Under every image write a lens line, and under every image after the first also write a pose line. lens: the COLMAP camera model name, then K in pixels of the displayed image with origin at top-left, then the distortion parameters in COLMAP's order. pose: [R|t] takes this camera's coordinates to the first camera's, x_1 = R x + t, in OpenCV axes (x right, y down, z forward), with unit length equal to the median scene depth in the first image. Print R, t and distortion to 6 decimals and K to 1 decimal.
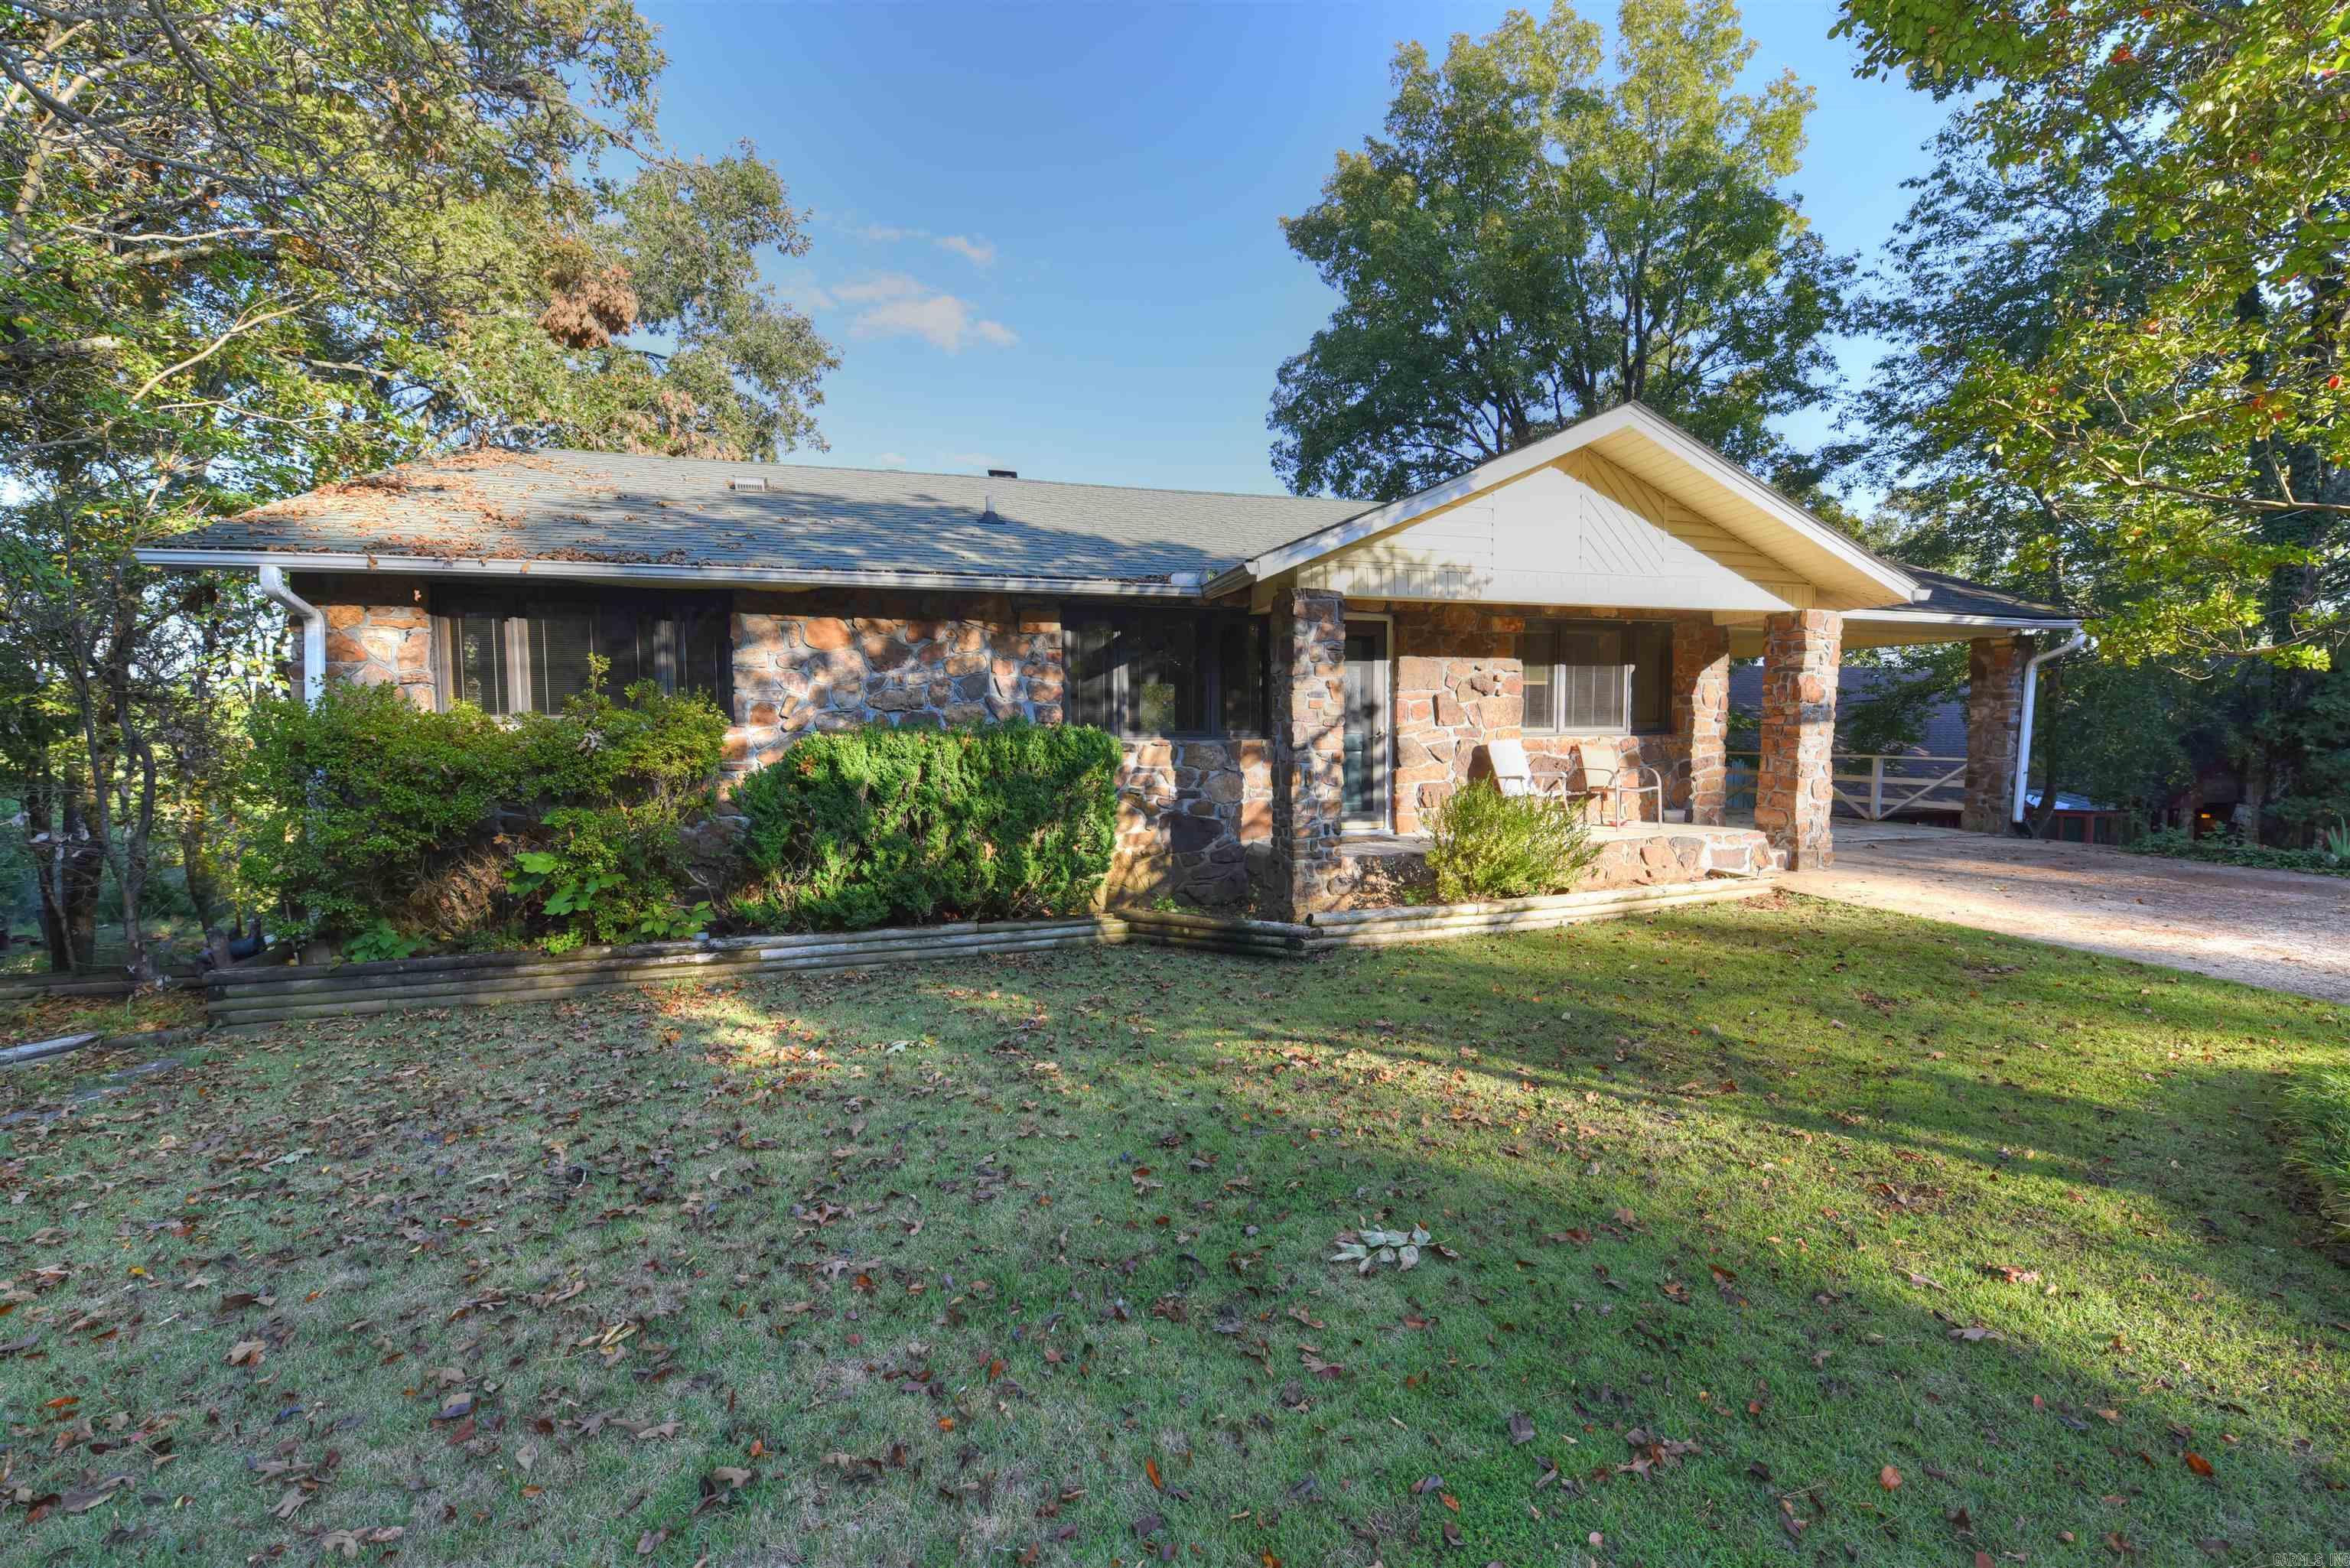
lens RADIAL K [[938.6, 0, 1183.0], [0, 938.6, 794.0], [0, 0, 1]] dist [-0.014035, -0.001587]
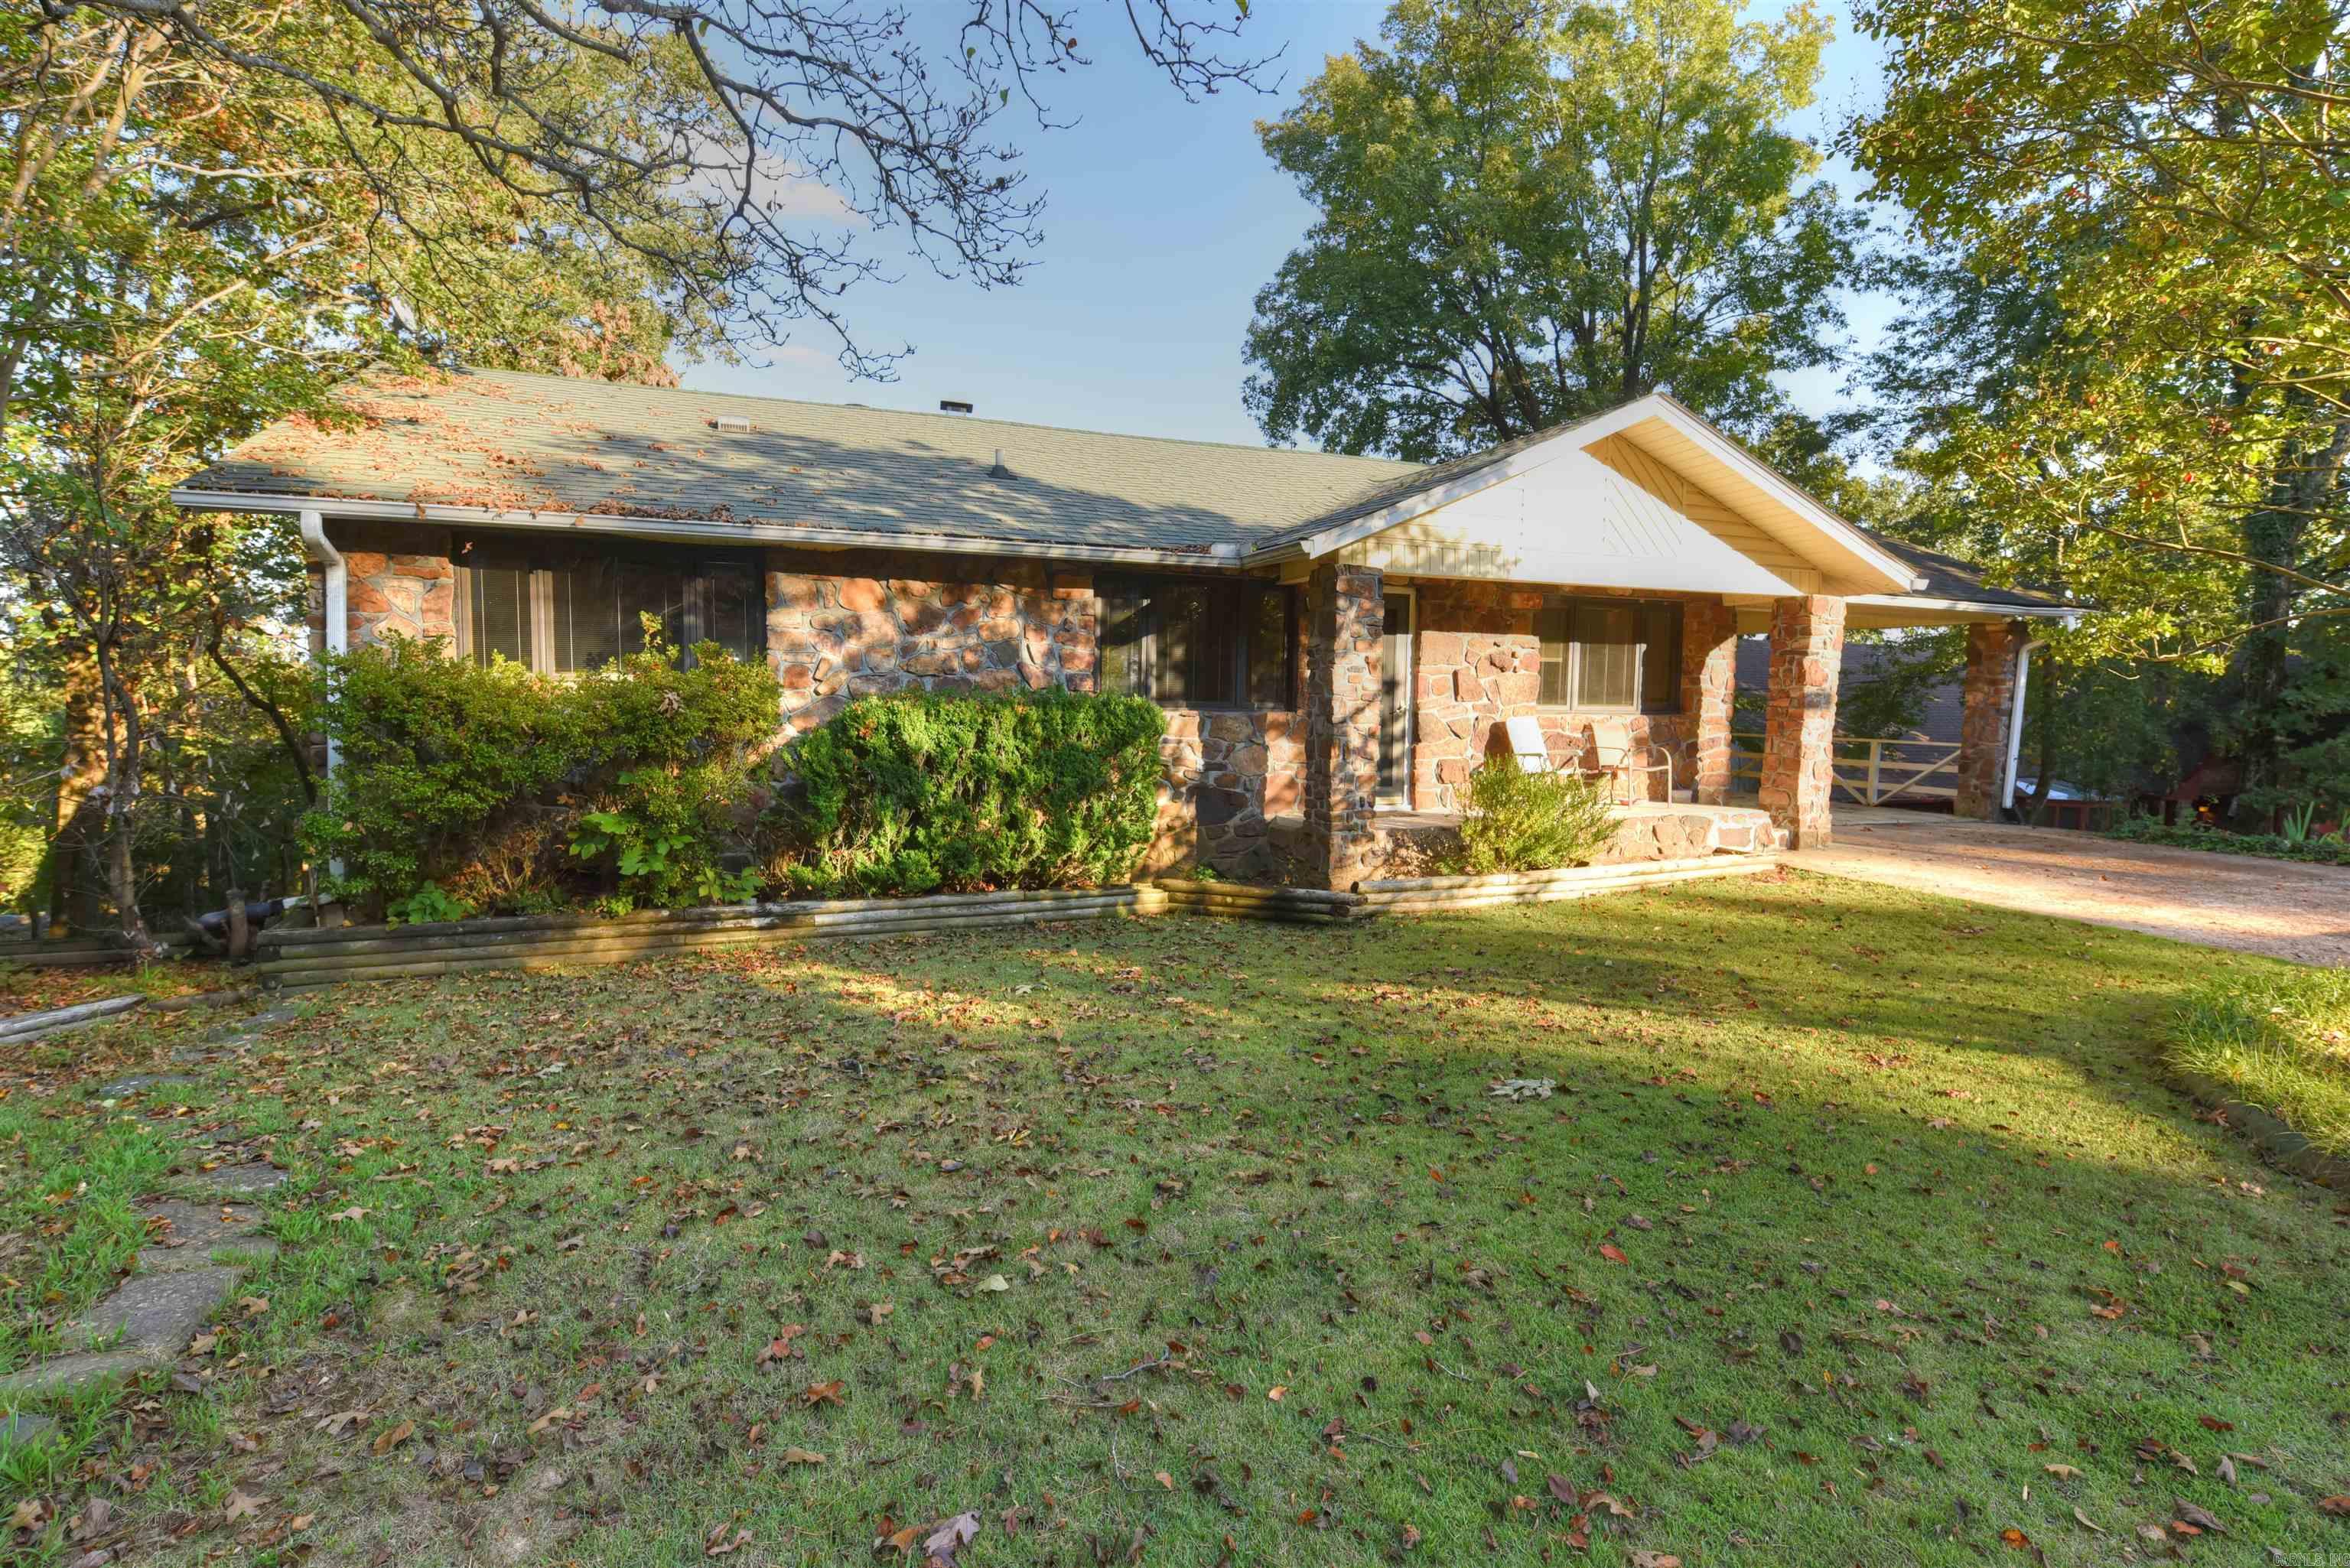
lens RADIAL K [[1139.9, 0, 1183.7], [0, 1139.9, 796.4], [0, 0, 1]] dist [-0.006004, -0.001886]
pose [[0.995511, 0.011903, 0.093891, -0.144649], [-0.013675, 0.999740, 0.018260, 0.010424], [-0.093649, -0.019462, 0.995415, -0.197971]]
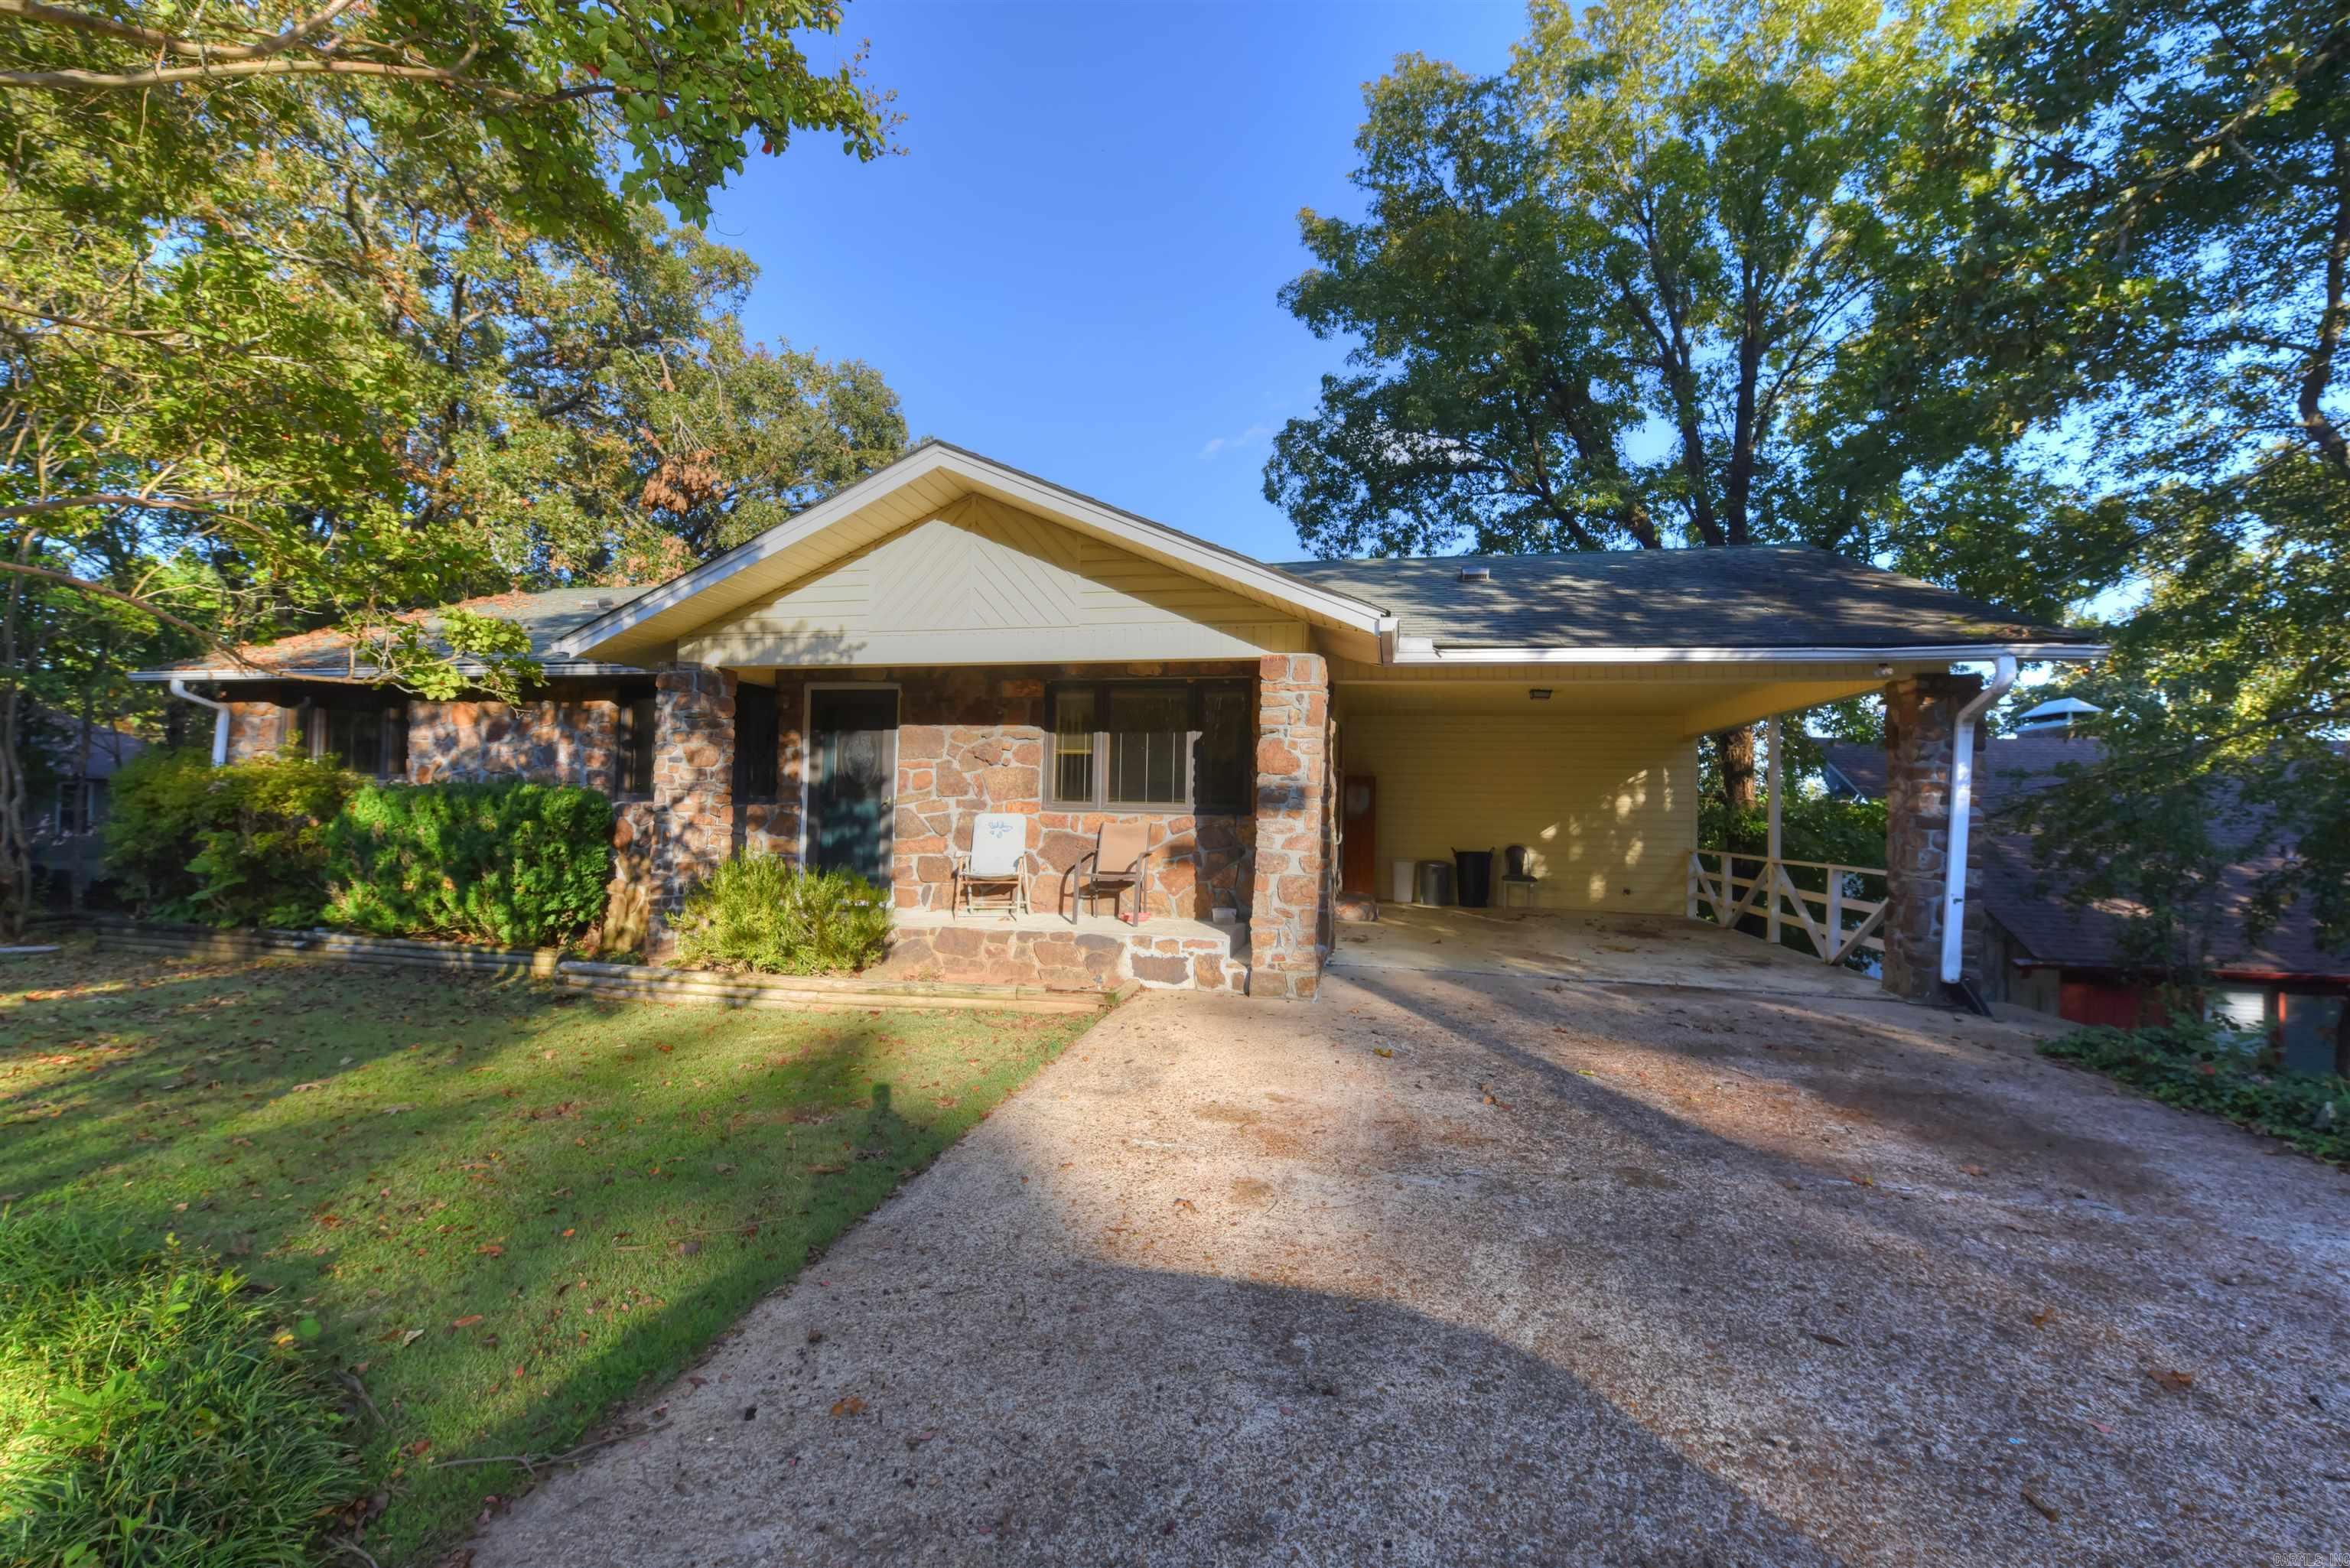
lens RADIAL K [[938.6, 0, 1159.0], [0, 938.6, 801.8], [0, 0, 1]] dist [-0.014035, -0.001587]
pose [[0.876675, 0.021694, -0.480595, 1.046554], [-0.059087, 0.996275, -0.062811, -0.024389], [0.477442, 0.083462, 0.874691, 0.309707]]
